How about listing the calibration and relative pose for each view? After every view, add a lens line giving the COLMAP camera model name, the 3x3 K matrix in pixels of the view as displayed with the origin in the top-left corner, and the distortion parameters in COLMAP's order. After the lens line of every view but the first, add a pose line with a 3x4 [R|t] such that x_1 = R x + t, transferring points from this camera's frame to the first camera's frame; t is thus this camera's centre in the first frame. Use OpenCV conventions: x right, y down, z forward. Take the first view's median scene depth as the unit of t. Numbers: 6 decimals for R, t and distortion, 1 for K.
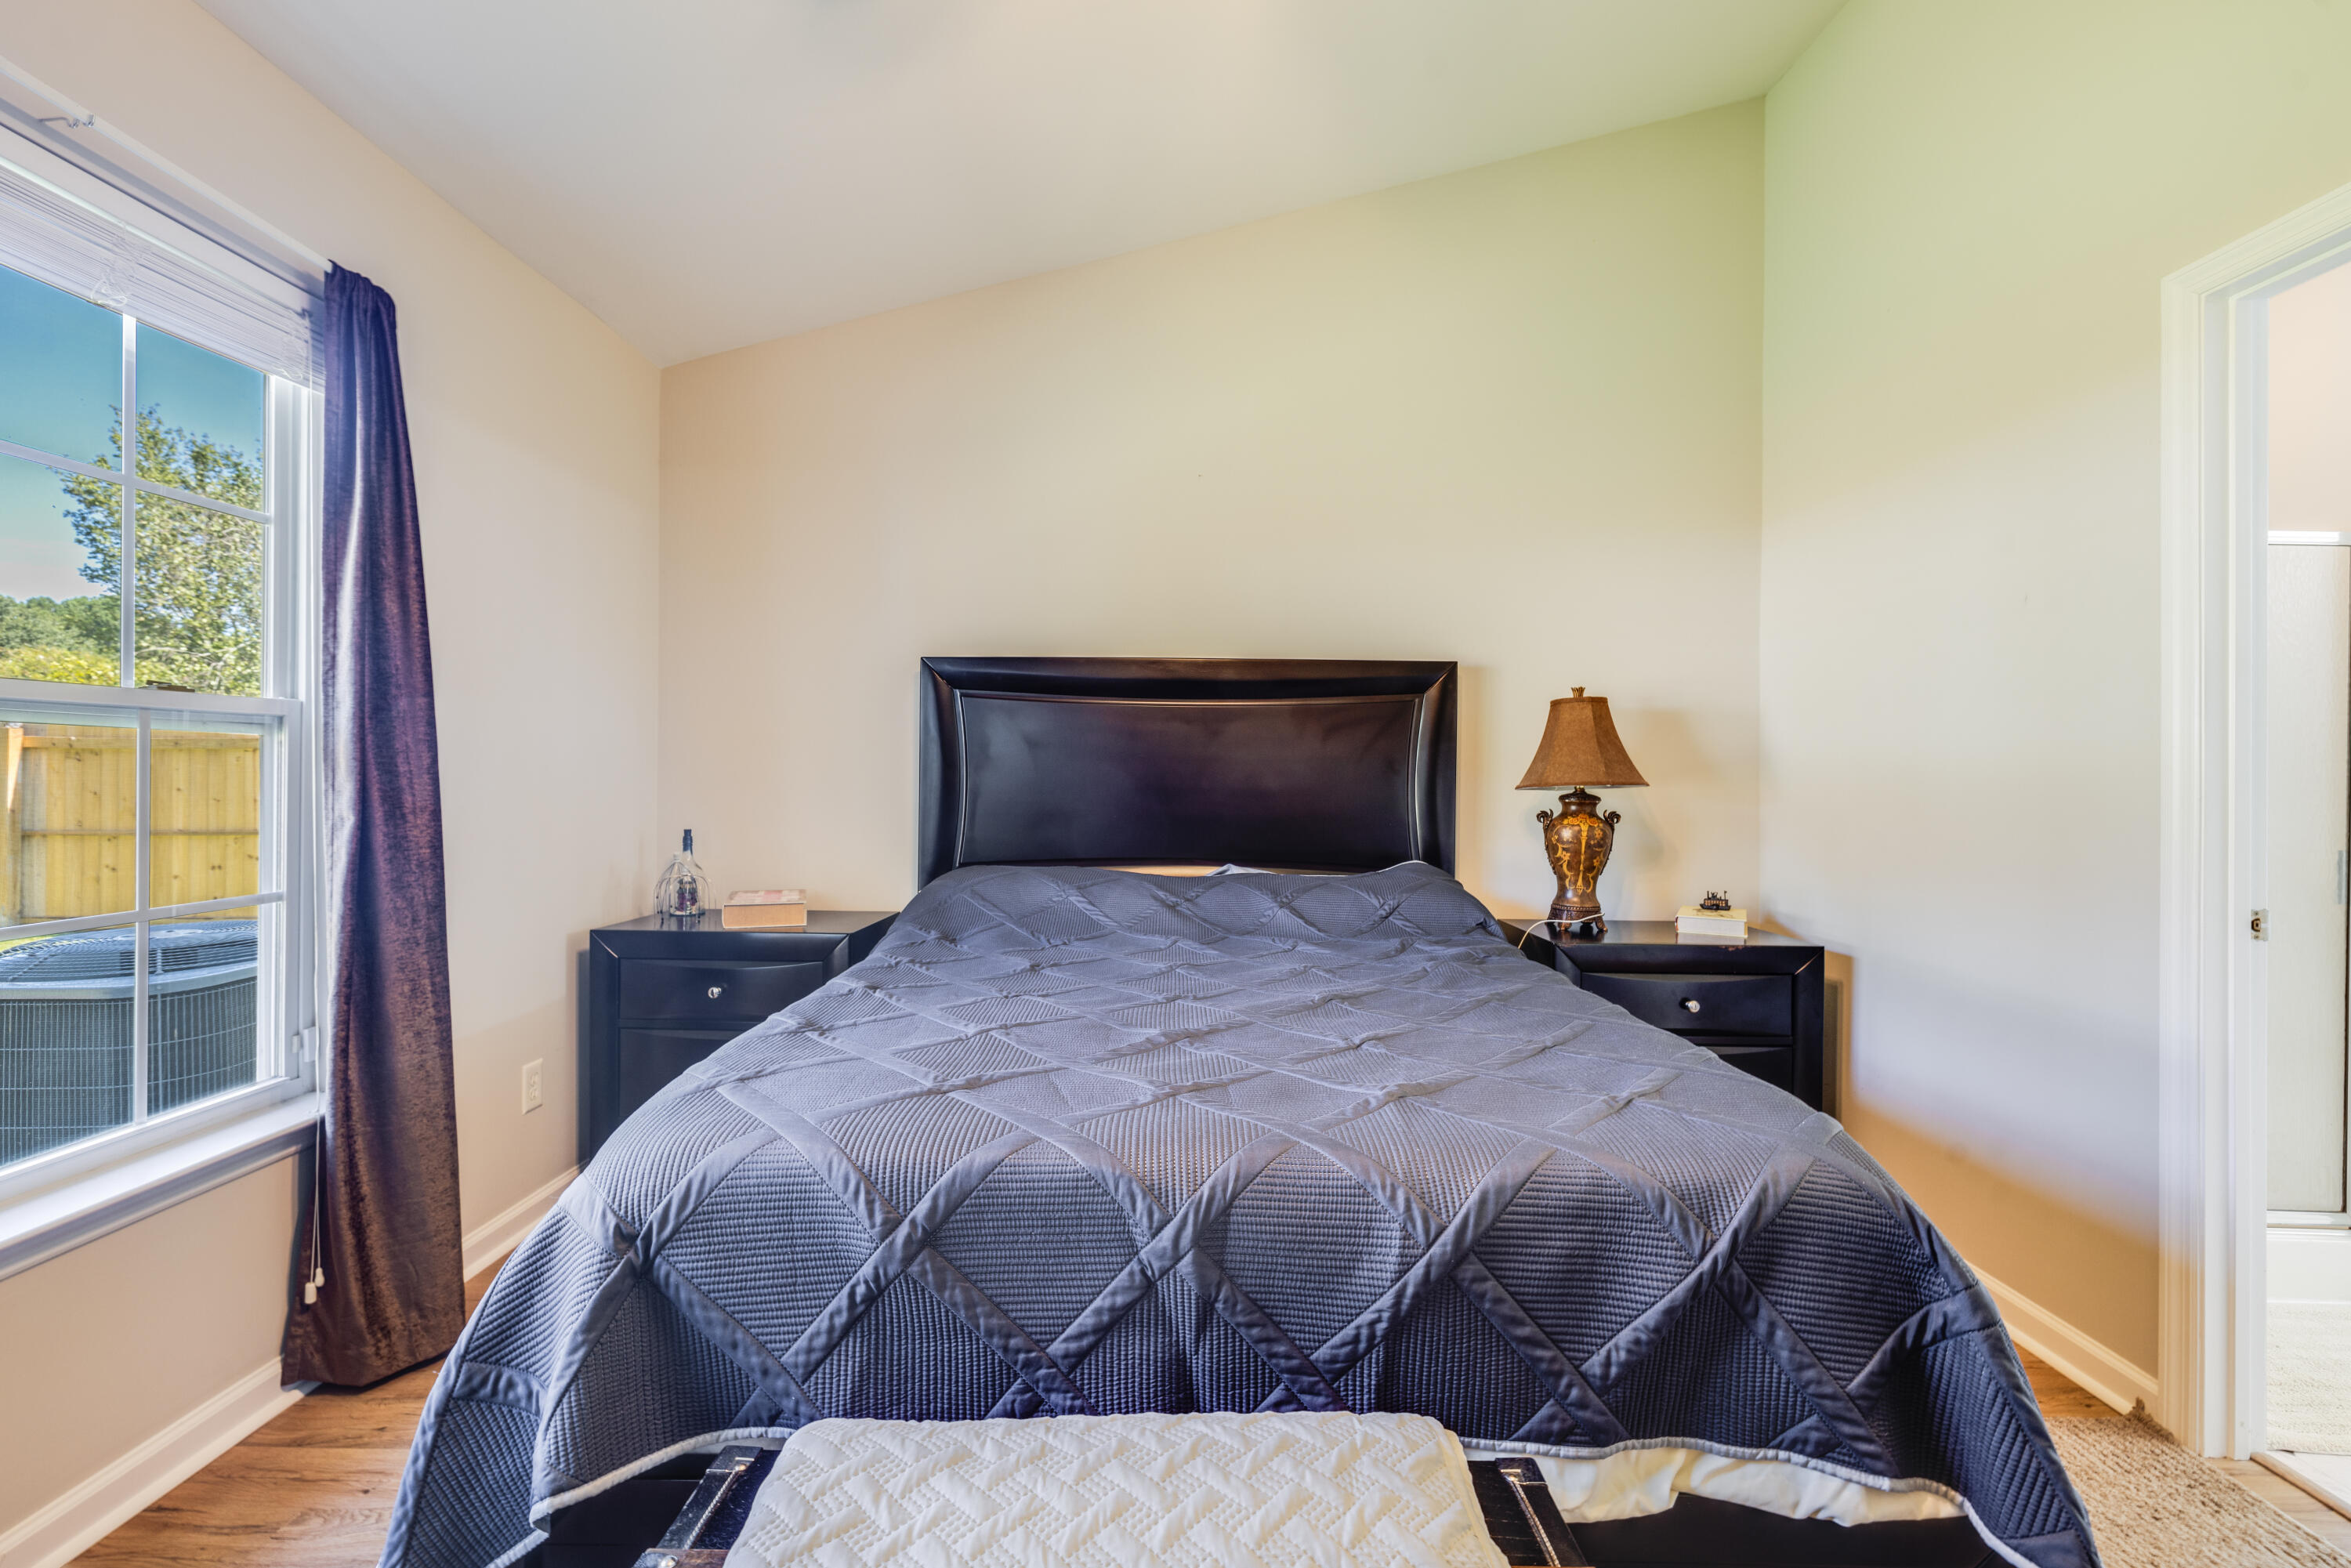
lens RADIAL K [[1018.3, 0, 1158.2], [0, 1018.3, 784.5], [0, 0, 1]] dist [0.000796, 0.000055]
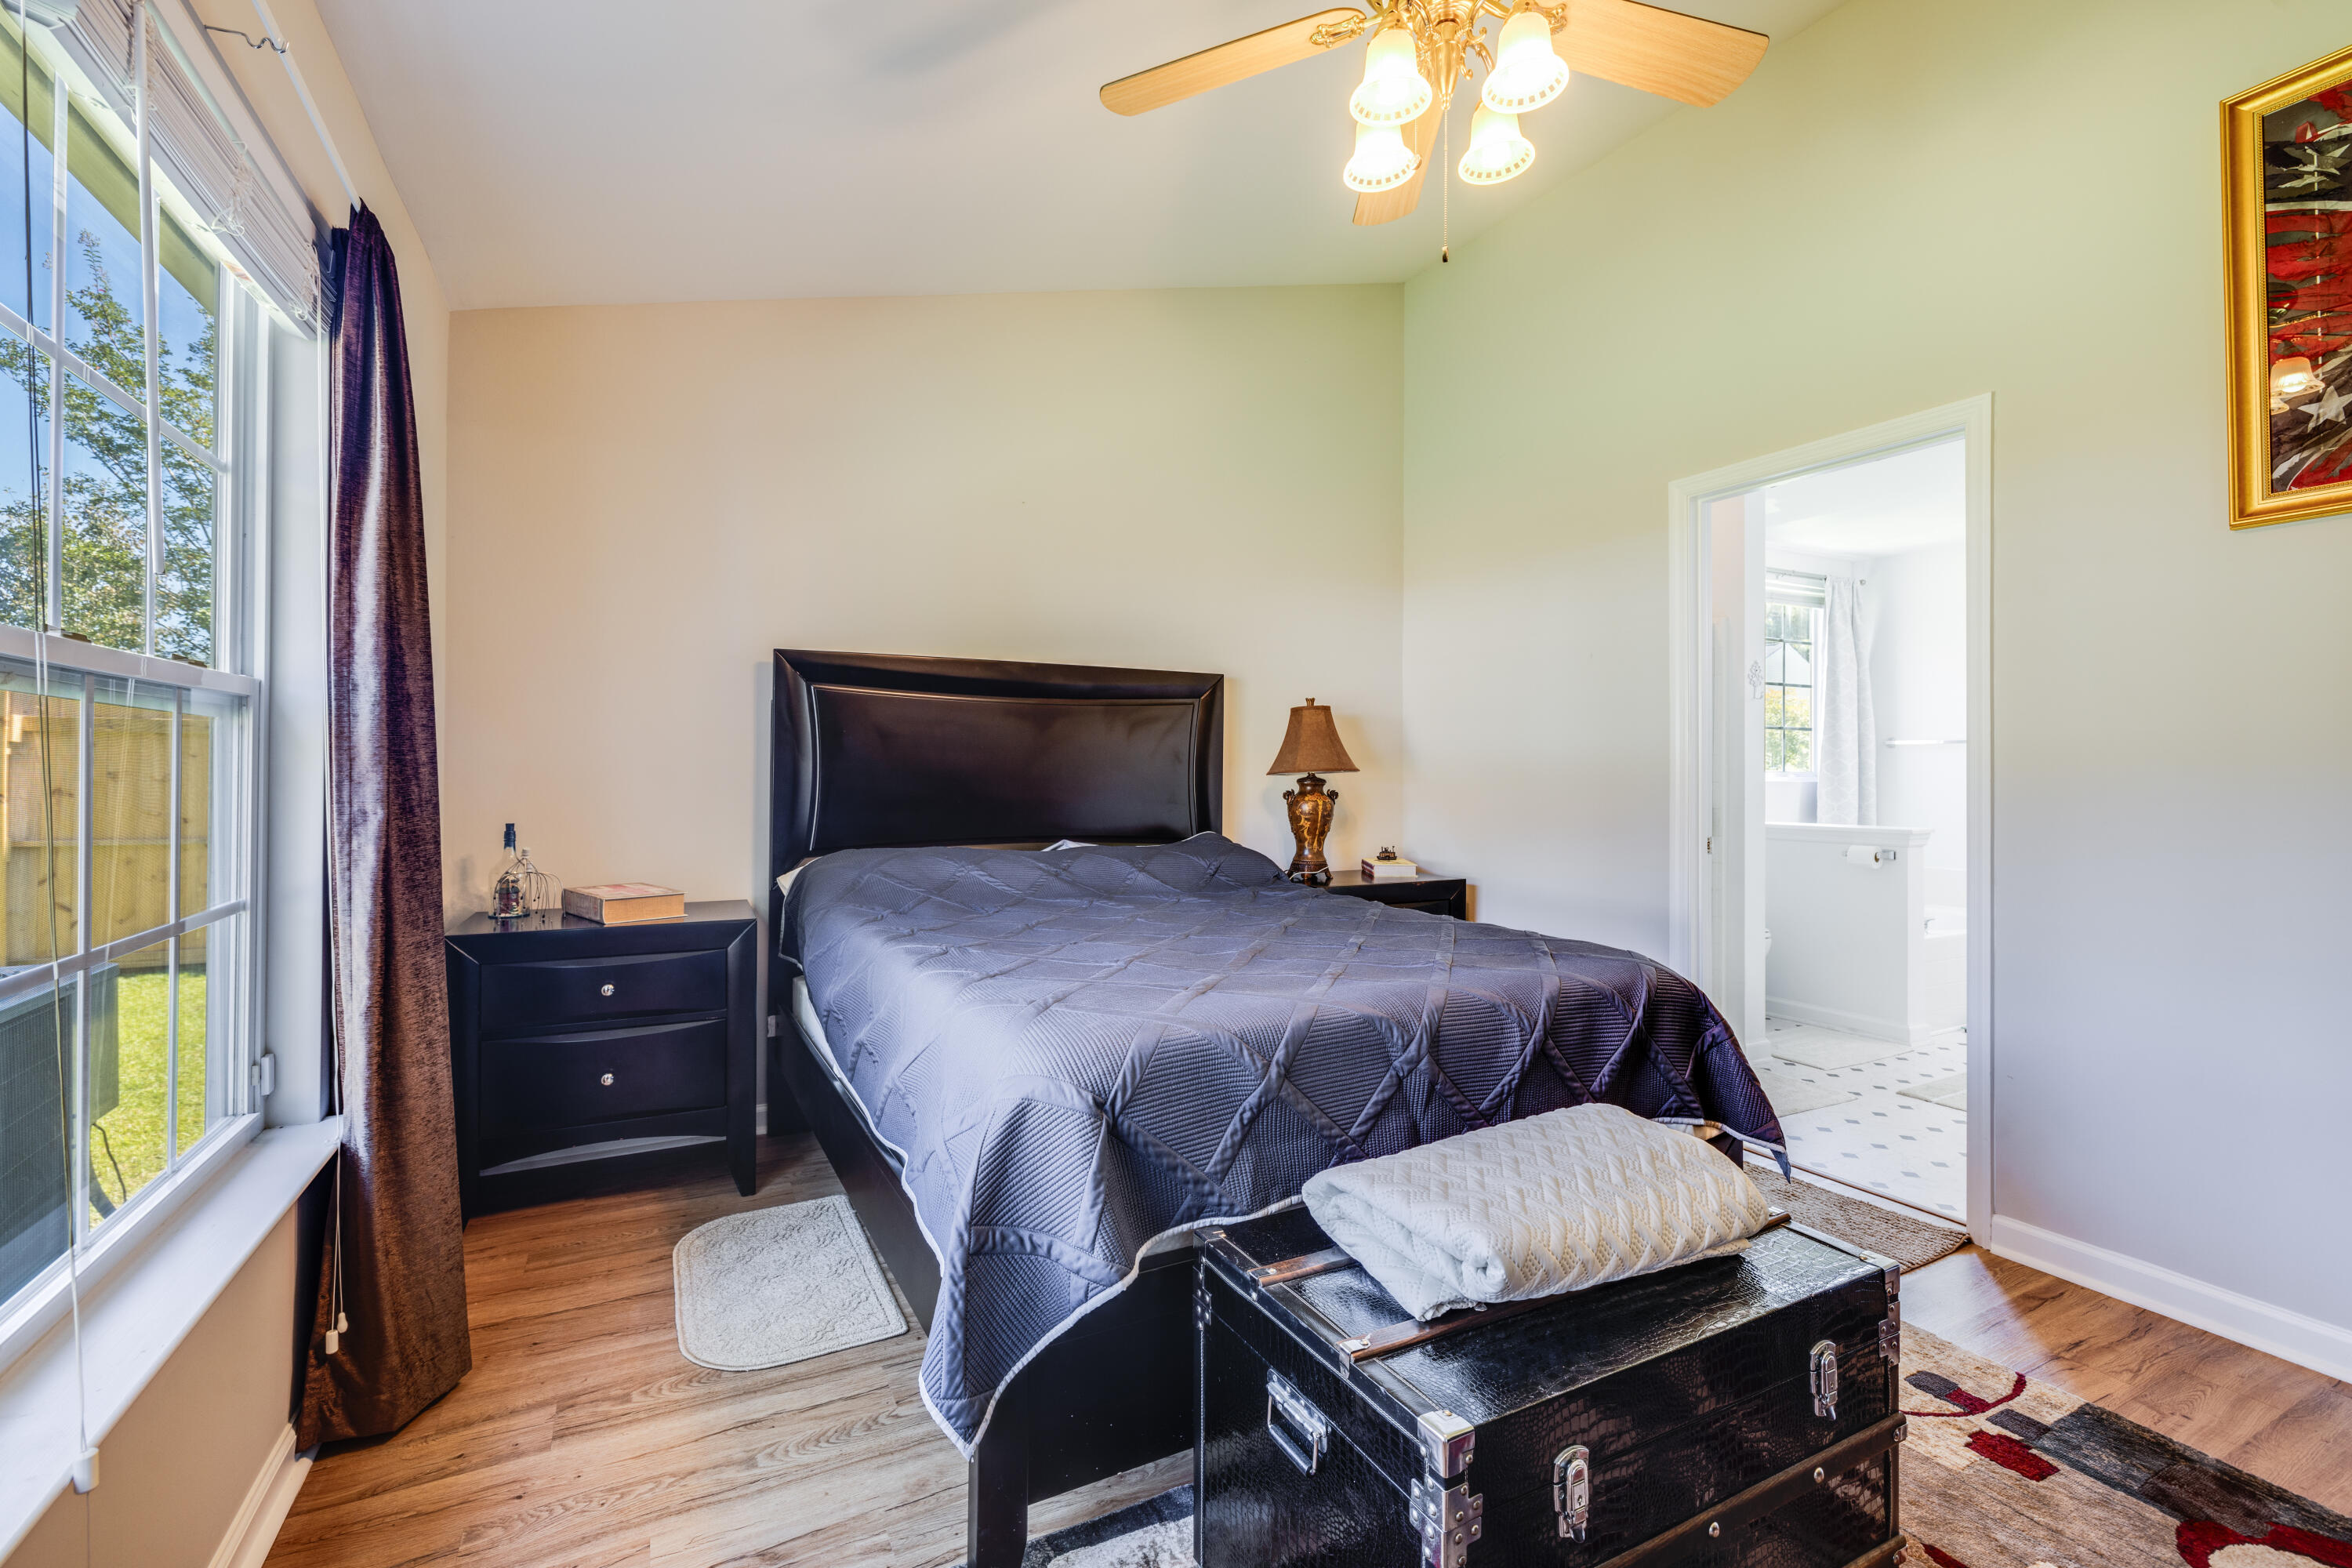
lens RADIAL K [[1007.0, 0, 1162.2], [0, 1007.0, 773.3], [0, 0, 1]] dist [-0.002001, -0.000543]
pose [[0.883128, -0.005320, 0.469101, -0.589133], [0.005436, 0.999985, 0.001107, 0.001358], [-0.469100, 0.001573, 0.883144, -0.121914]]
